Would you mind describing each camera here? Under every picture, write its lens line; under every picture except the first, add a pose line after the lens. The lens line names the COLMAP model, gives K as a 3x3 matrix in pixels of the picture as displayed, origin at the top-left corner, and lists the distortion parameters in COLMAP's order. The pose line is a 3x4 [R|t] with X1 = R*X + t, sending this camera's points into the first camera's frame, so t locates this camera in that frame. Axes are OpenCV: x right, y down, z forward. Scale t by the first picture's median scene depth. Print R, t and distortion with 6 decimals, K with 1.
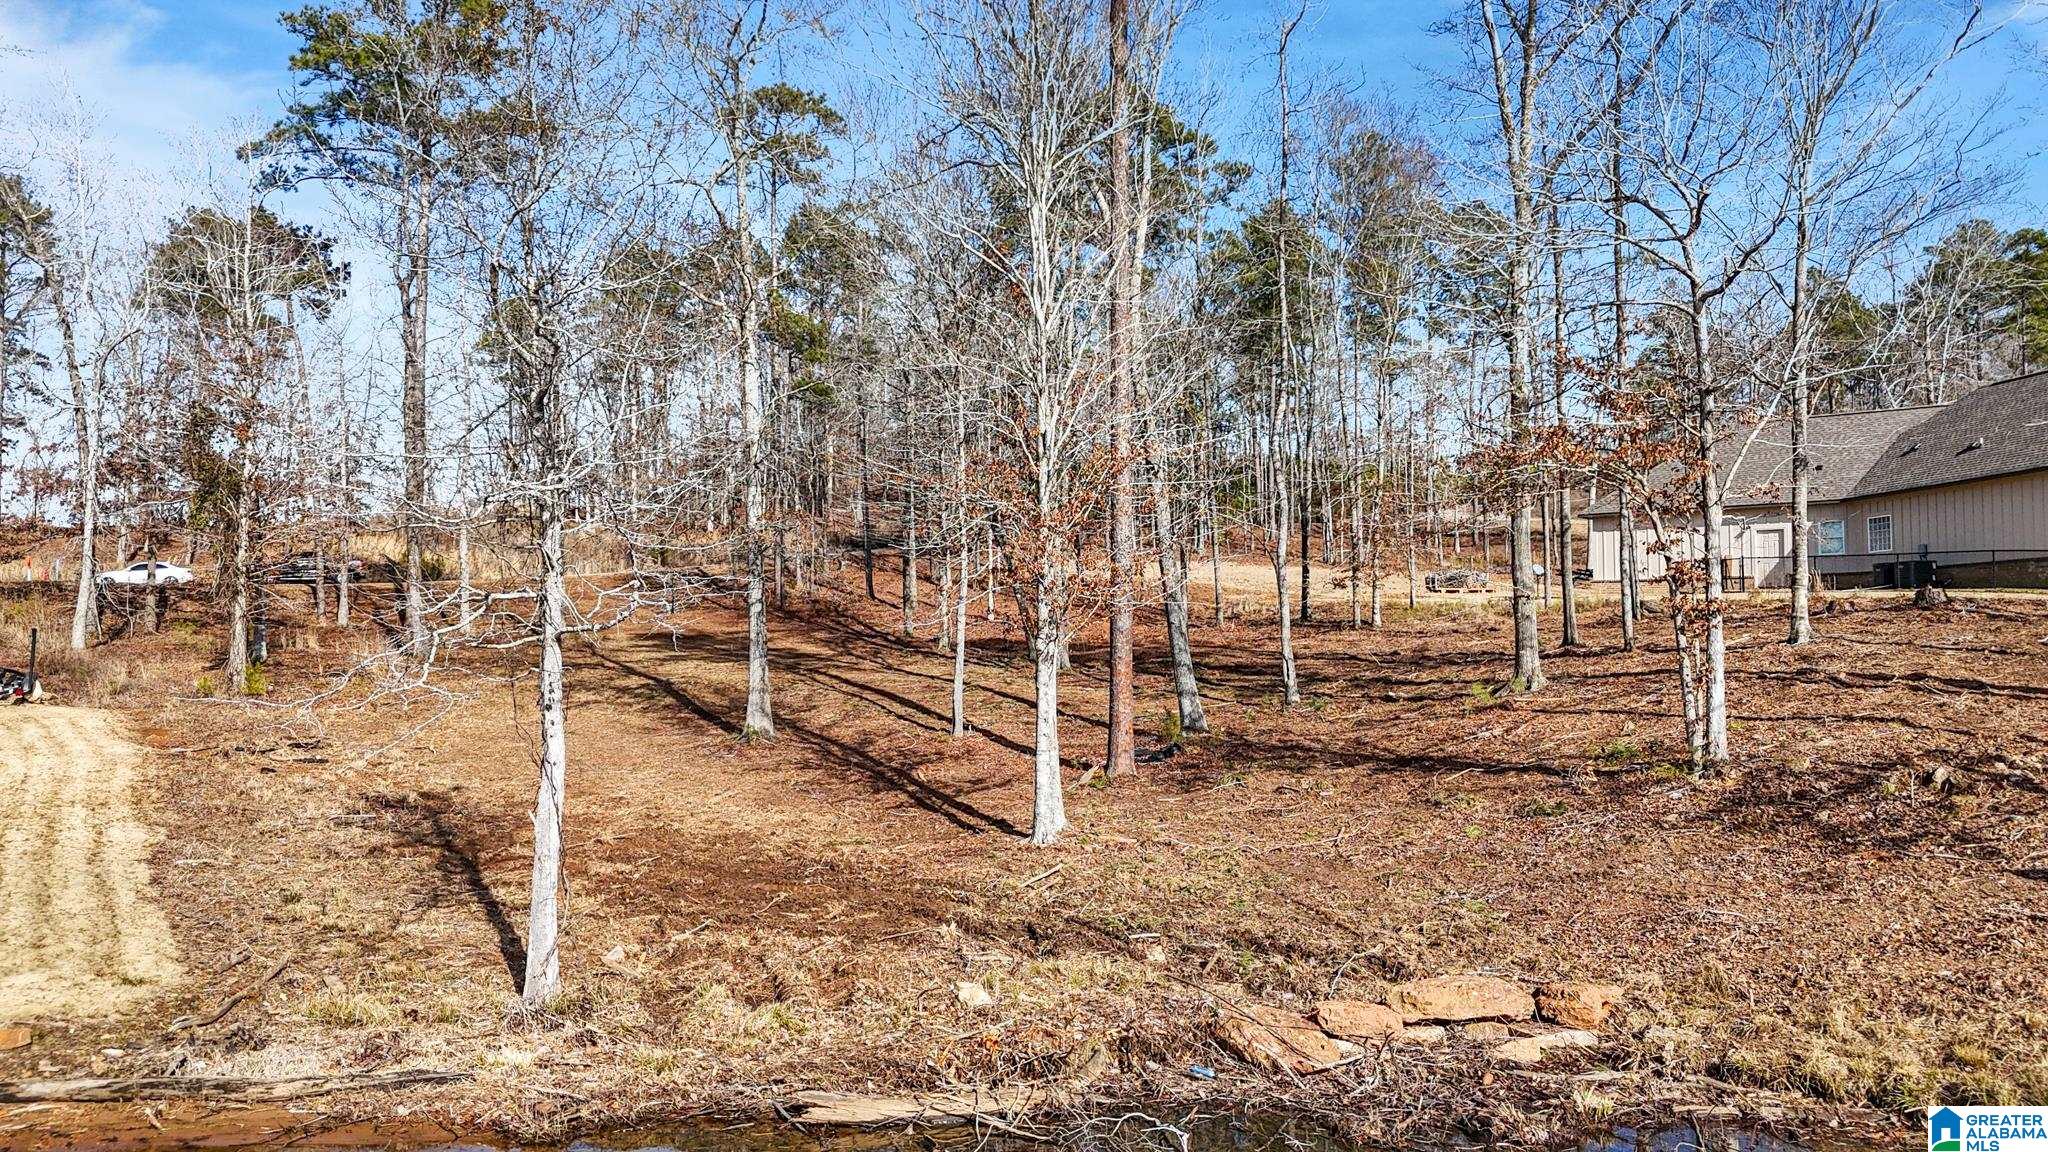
lens RADIAL K [[1491.1, 0, 1024.0], [0, 1491.1, 576.0], [0, 0, 1]] dist [0.074665, -0.074563]
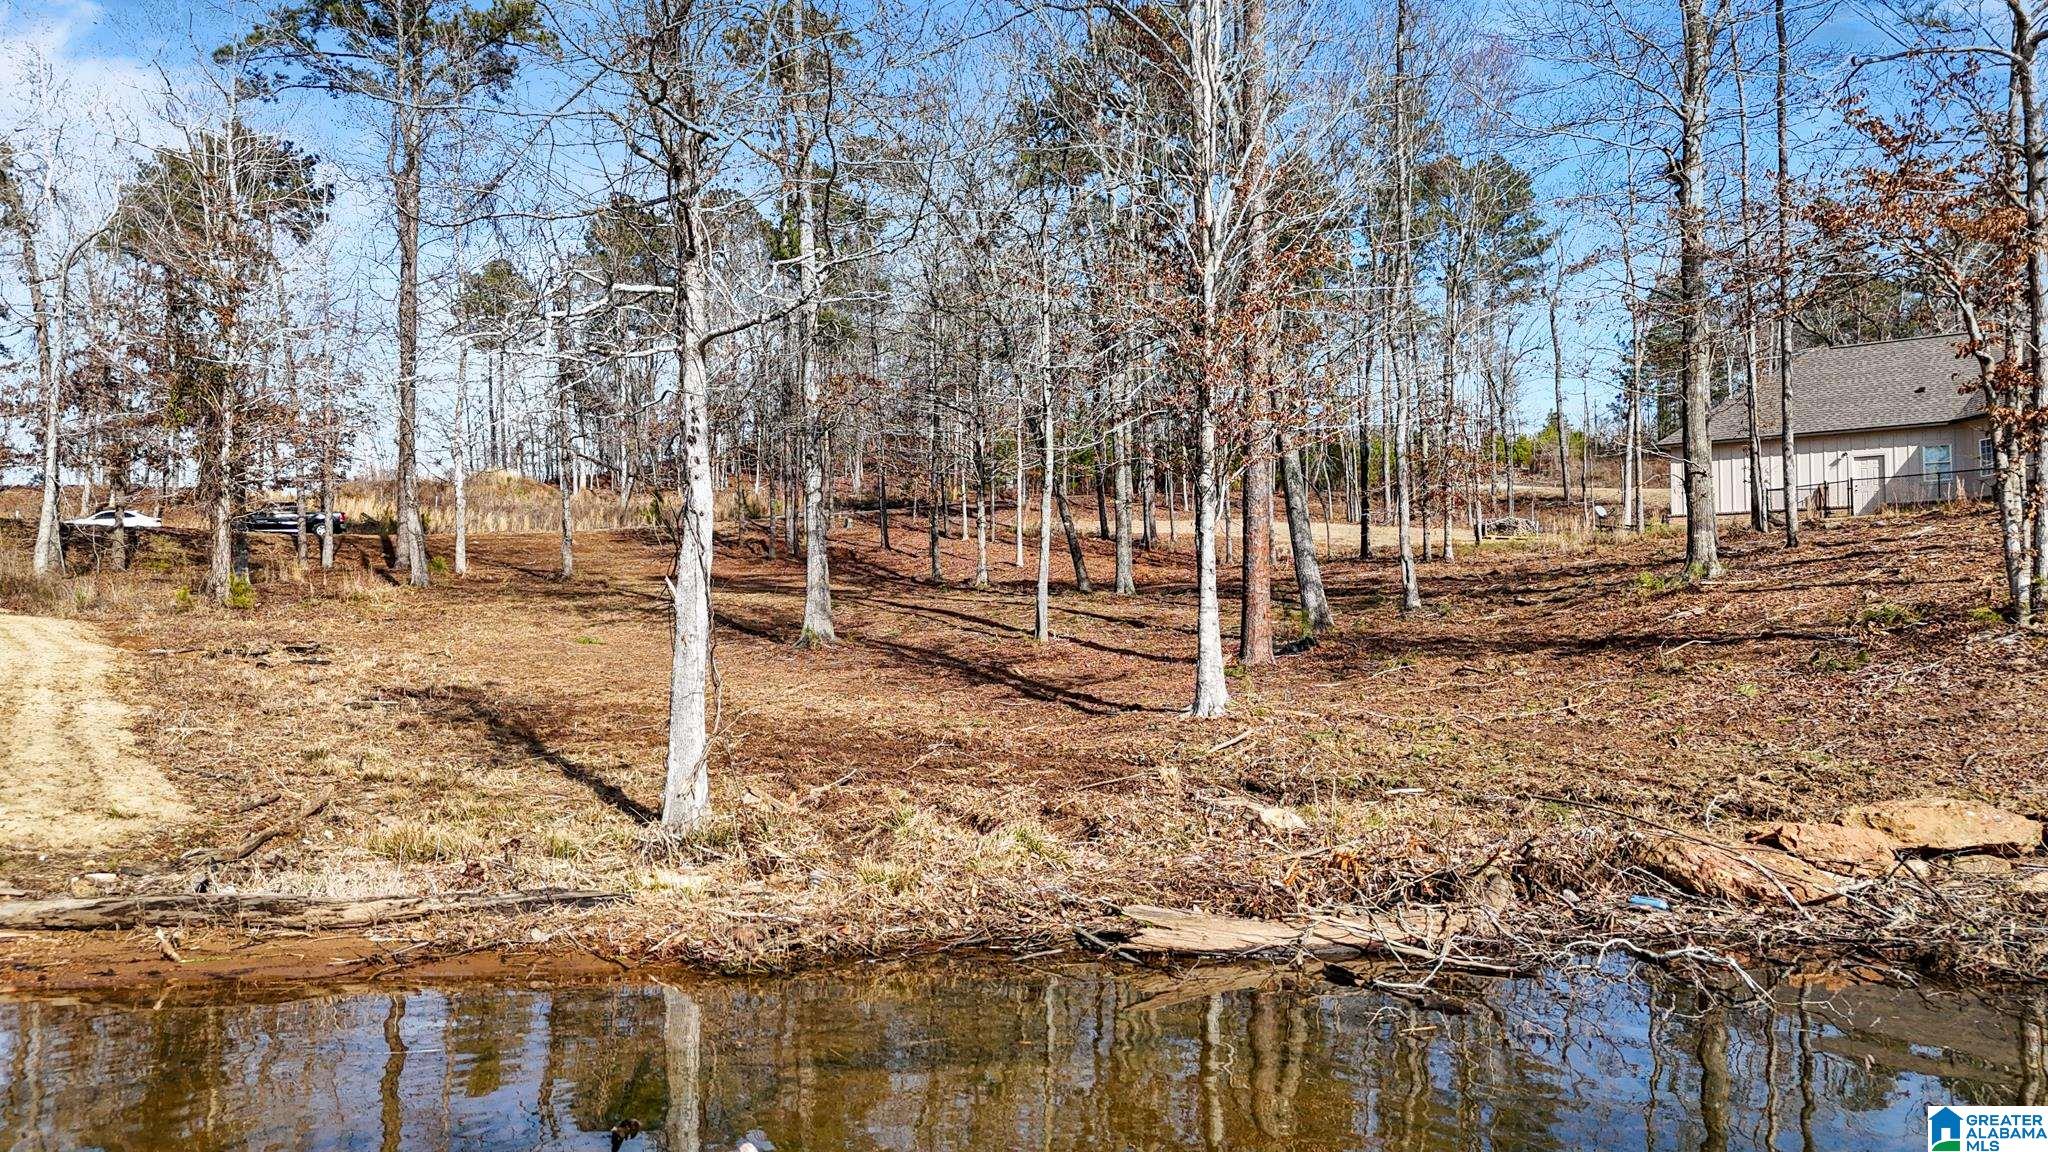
lens RADIAL K [[1491.1, 0, 1024.0], [0, 1491.1, 576.0], [0, 0, 1]] dist [0.074665, -0.074563]
pose [[0.999823, 0.002003, 0.018720, -0.075869], [-0.002039, 0.999996, 0.001883, 0.070015], [-0.018716, -0.001921, 0.999823, 0.117797]]
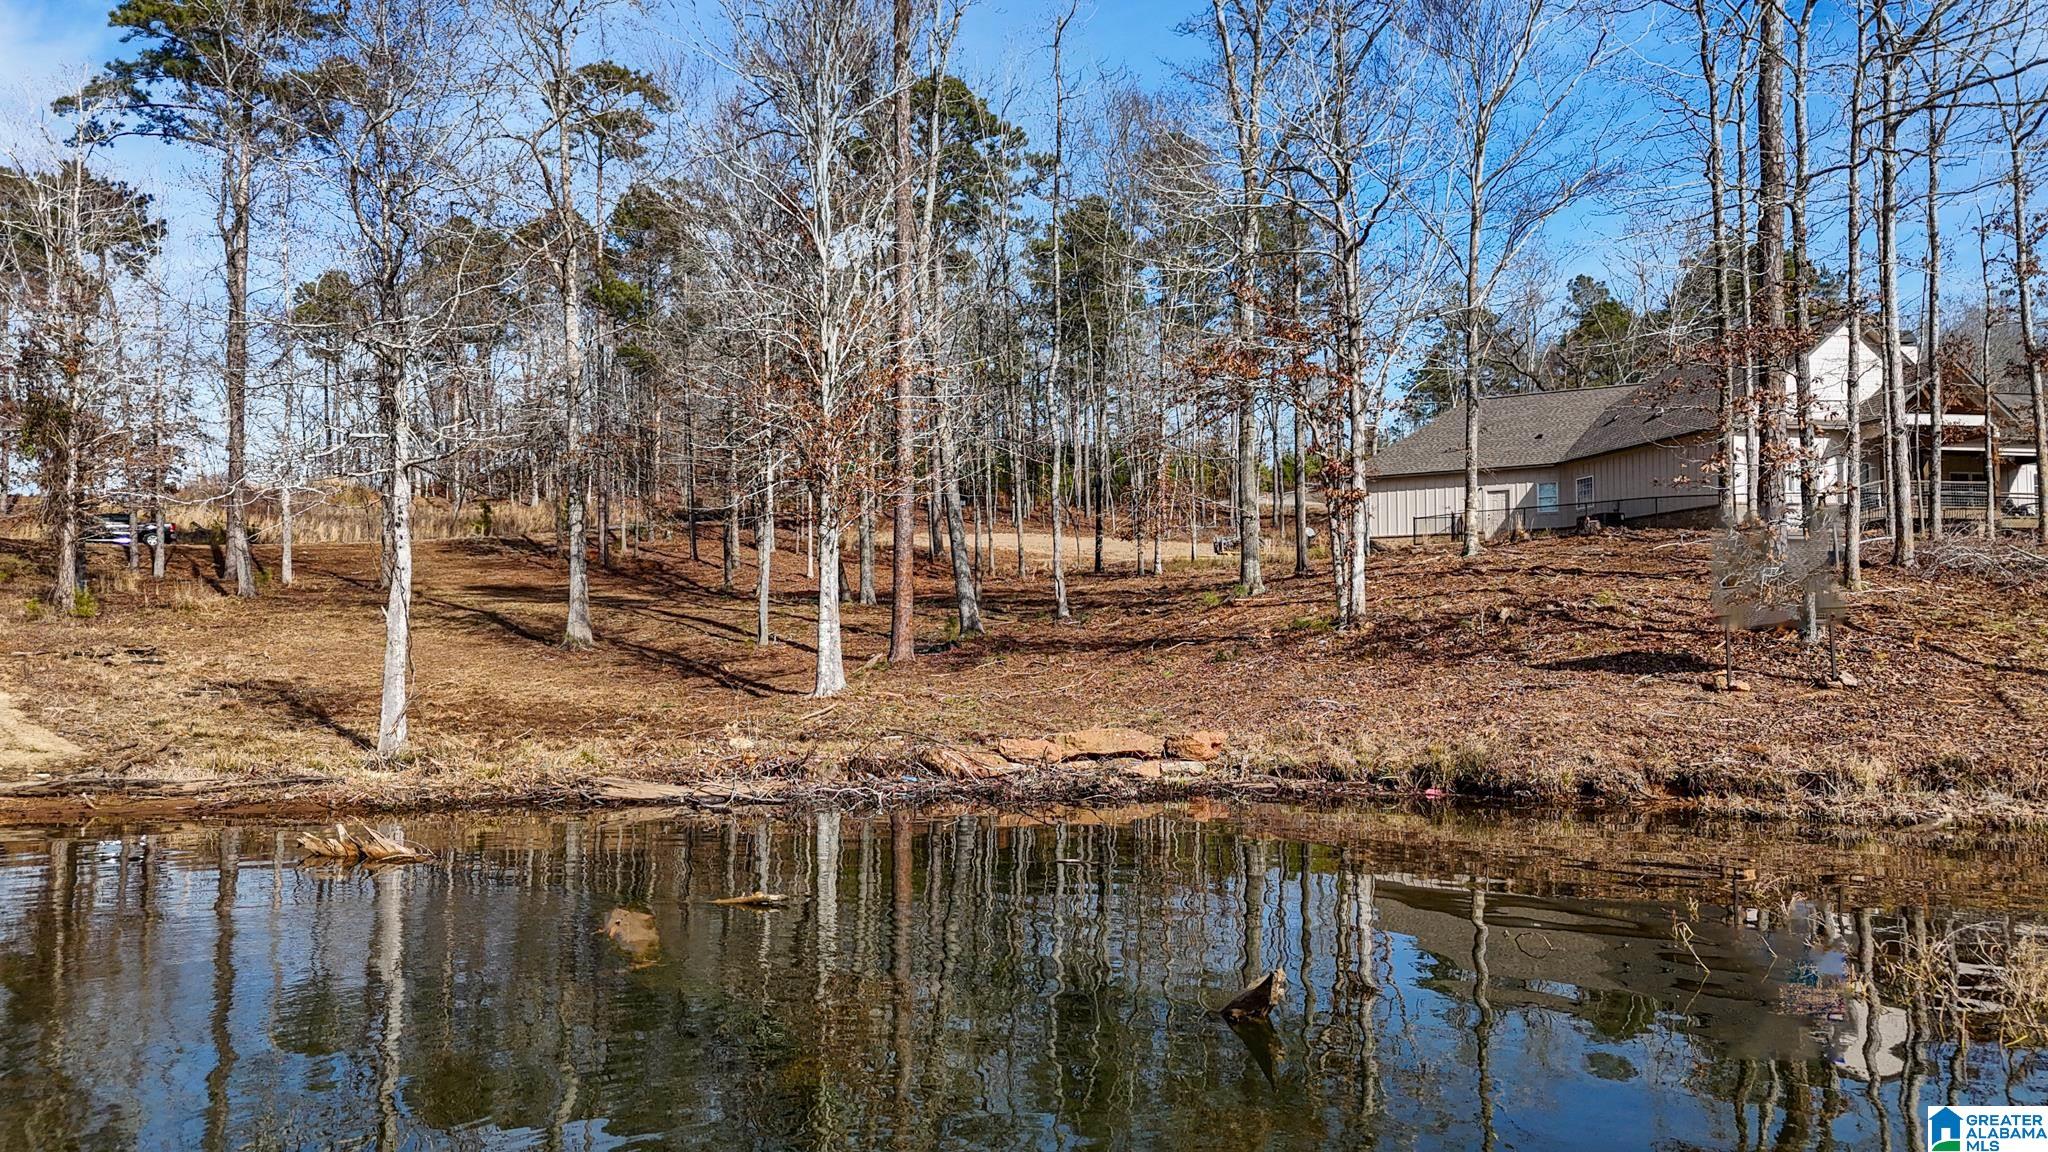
lens RADIAL K [[1491.1, 0, 1024.0], [0, 1491.1, 576.0], [0, 0, 1]] dist [0.074665, -0.074563]
pose [[0.994220, 0.004607, 0.107260, 0.030817], [-0.004578, 0.999989, -0.000521, 0.058832], [-0.107261, 0.000027, 0.994231, -0.139124]]
